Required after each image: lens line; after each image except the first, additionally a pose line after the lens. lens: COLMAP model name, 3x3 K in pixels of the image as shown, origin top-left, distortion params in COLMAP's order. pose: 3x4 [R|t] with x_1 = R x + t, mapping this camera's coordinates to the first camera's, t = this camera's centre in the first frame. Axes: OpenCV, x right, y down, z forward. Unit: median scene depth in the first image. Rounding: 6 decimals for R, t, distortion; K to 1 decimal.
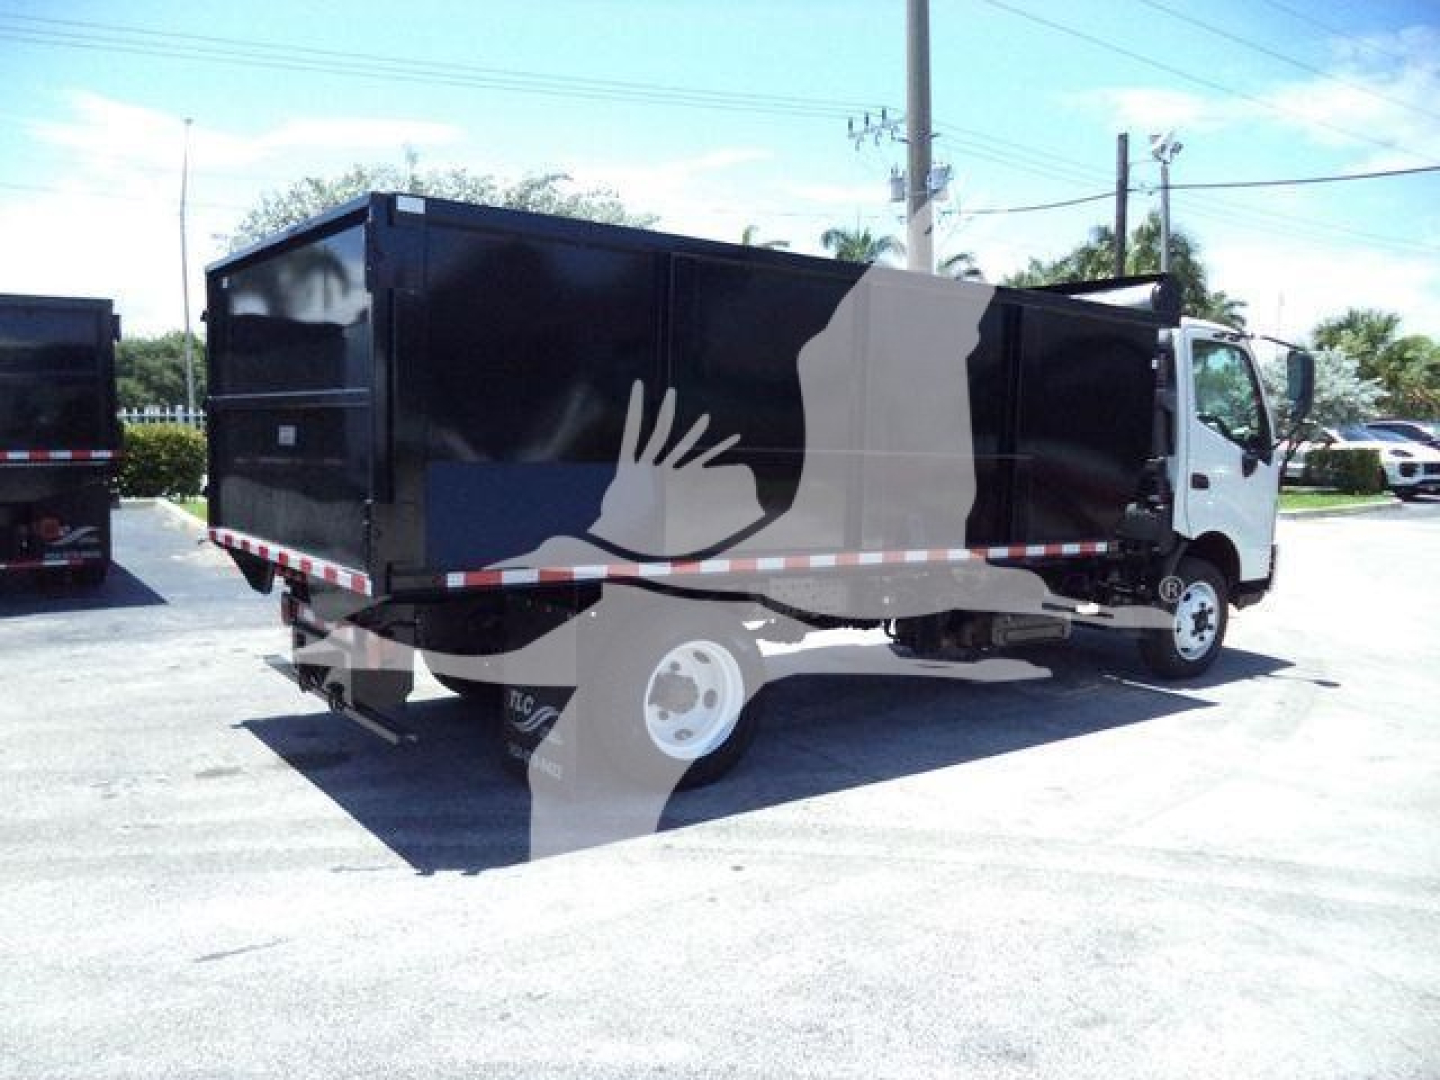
lens RADIAL K [[1184.0, 0, 711.8], [0, 1184.0, 550.5], [0, 0, 1]] dist [-0.014229, -0.006494]
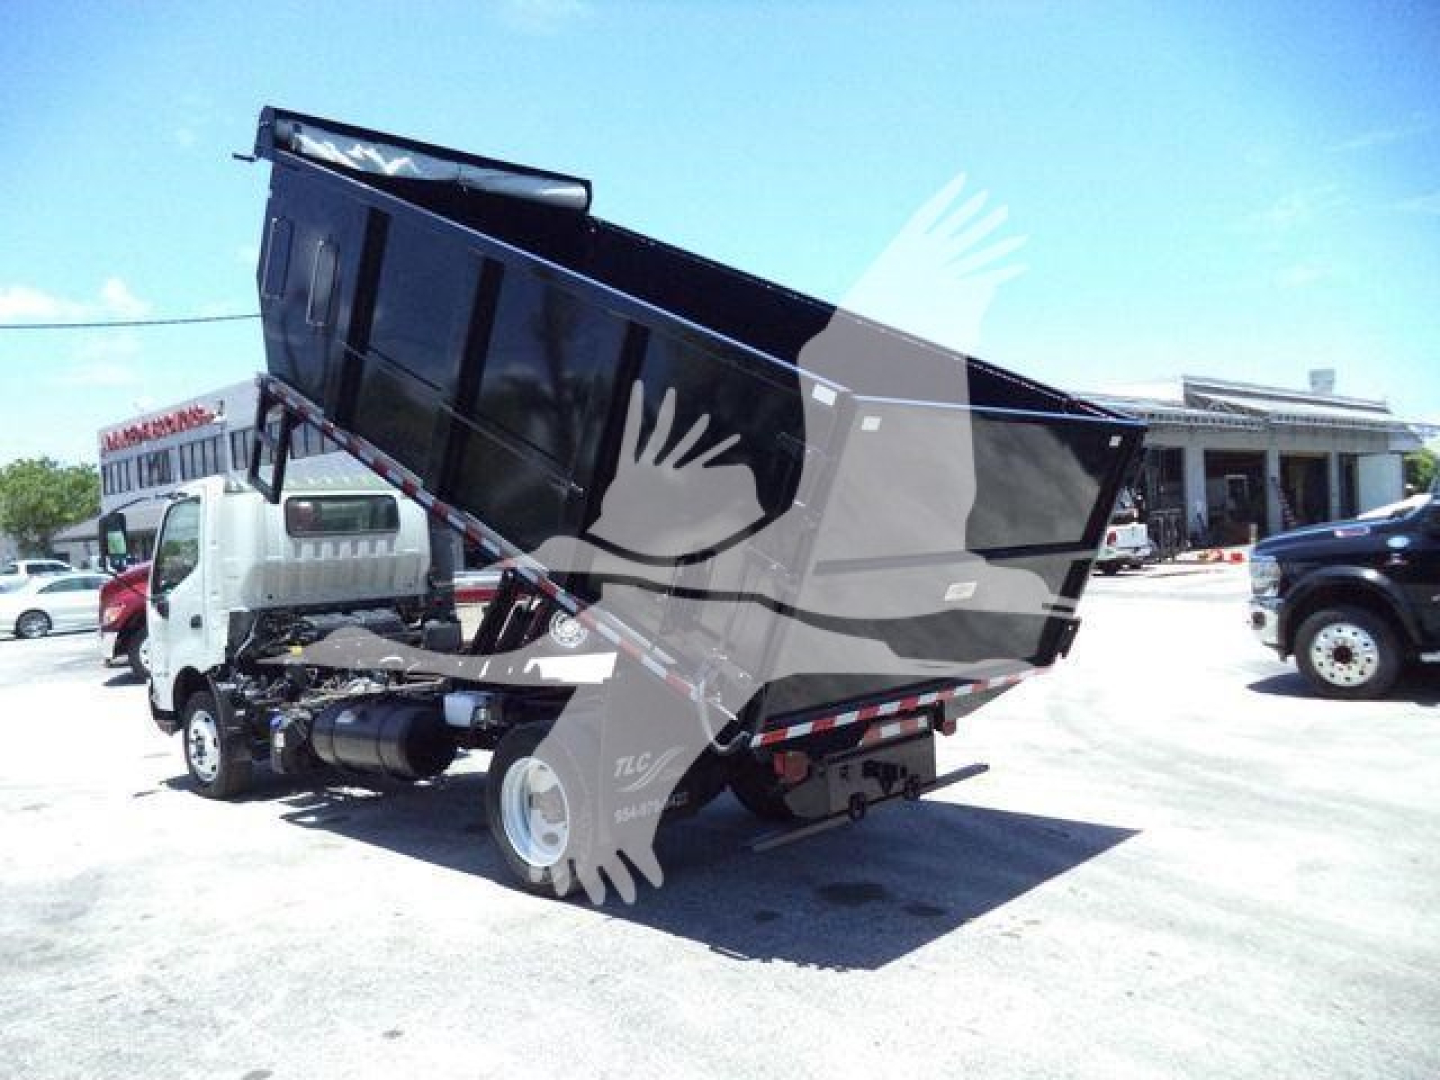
lens RADIAL K [[1169.4, 0, 734.2], [0, 1169.4, 557.7], [0, 0, 1]] dist [-0.022470, -0.010998]
pose [[-0.178915, -0.022419, 0.983609, -0.943603], [0.162794, 0.985285, 0.052068, -0.120606], [-0.970303, 0.169441, -0.172633, 0.904498]]
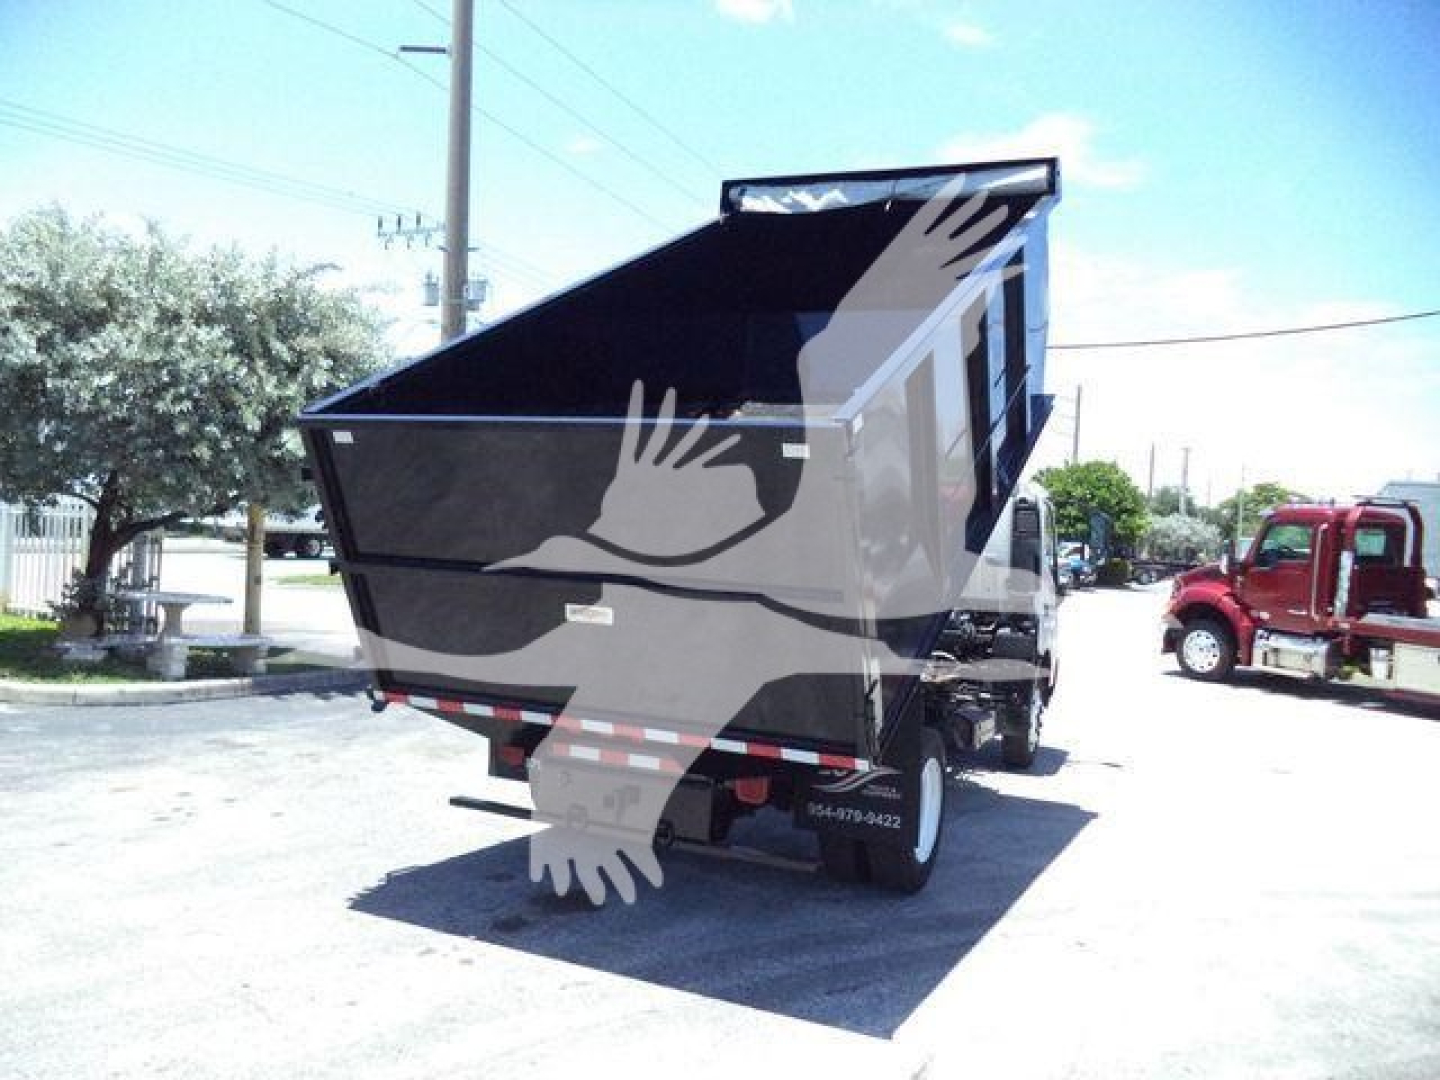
lens RADIAL K [[1184.0, 0, 711.8], [0, 1184.0, 550.5], [0, 0, 1]] dist [-0.014229, -0.006494]
pose [[0.873029, 0.032375, 0.486592, -0.539031], [0.005809, 0.997033, -0.076759, -0.027306], [-0.487633, 0.069839, 0.870251, 0.053341]]
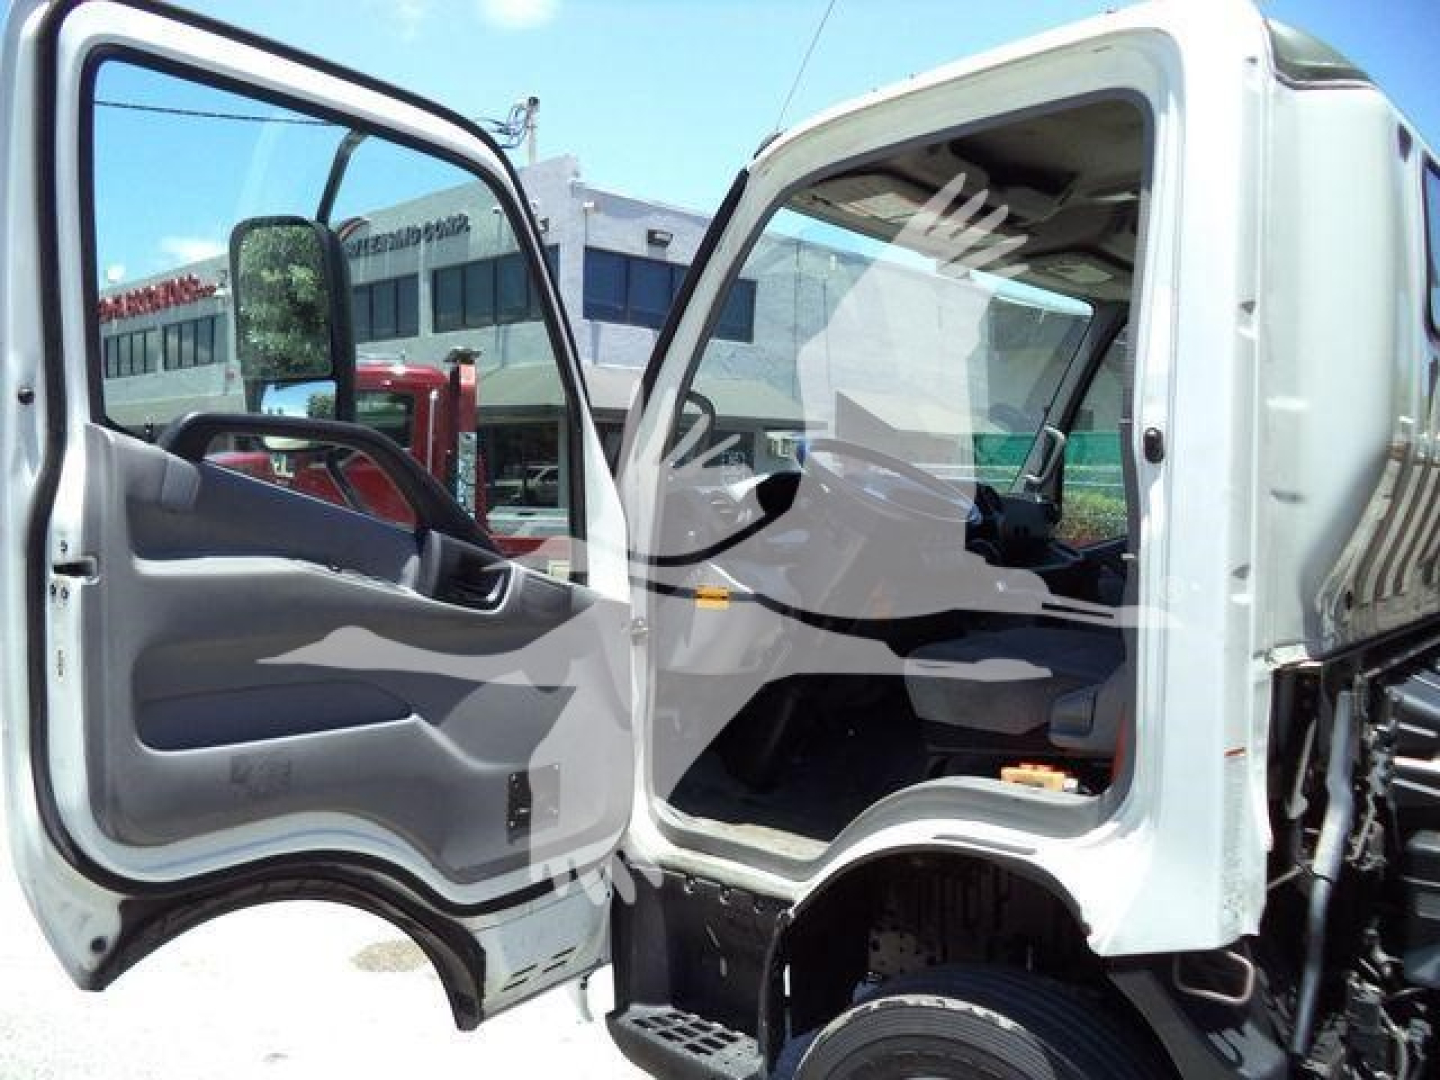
lens RADIAL K [[1128.2, 0, 721.8], [0, 1128.2, 504.7], [0, 0, 1]] dist [-0.003234, -0.006626]
pose [[-0.211964, -0.032510, 0.976737, 0.062834], [0.096472, 0.993869, 0.054016, -0.141675], [-0.972504, 0.105677, -0.207528, 1.330029]]
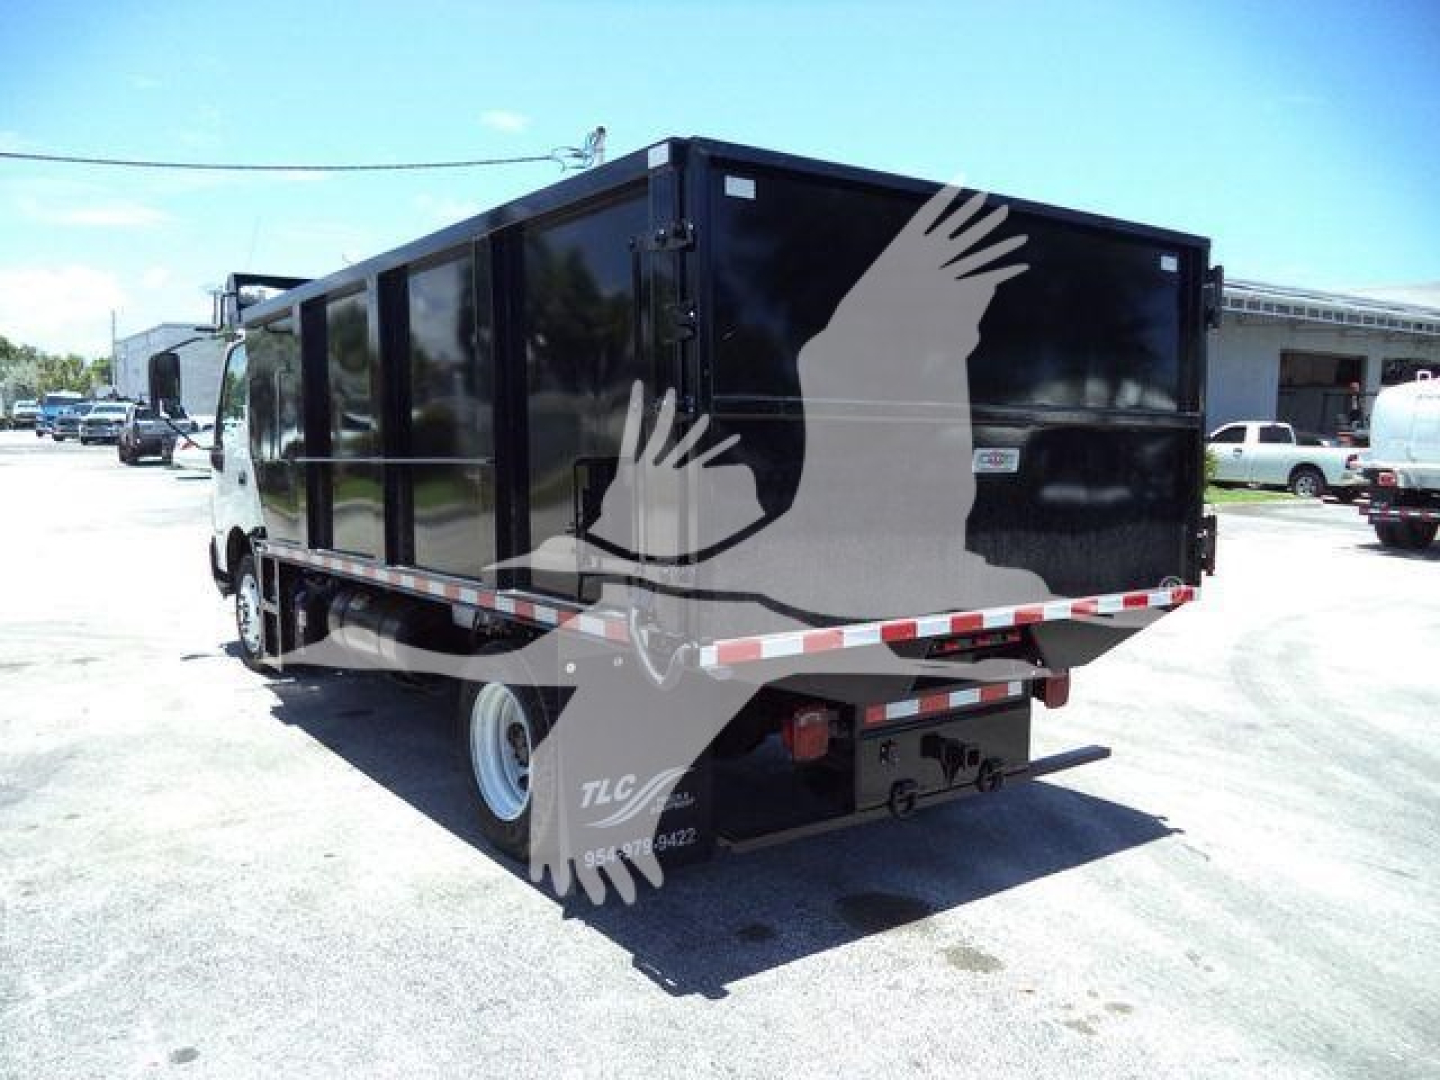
lens RADIAL K [[1170.6, 0, 719.6], [0, 1170.6, 507.6], [0, 0, 1]] dist [-0.010620, -0.007087]
pose [[0.009564, -0.084005, 0.996419, -0.772424], [0.101383, 0.991412, 0.082609, -0.102823], [-0.994801, 0.100230, 0.017998, 0.791896]]
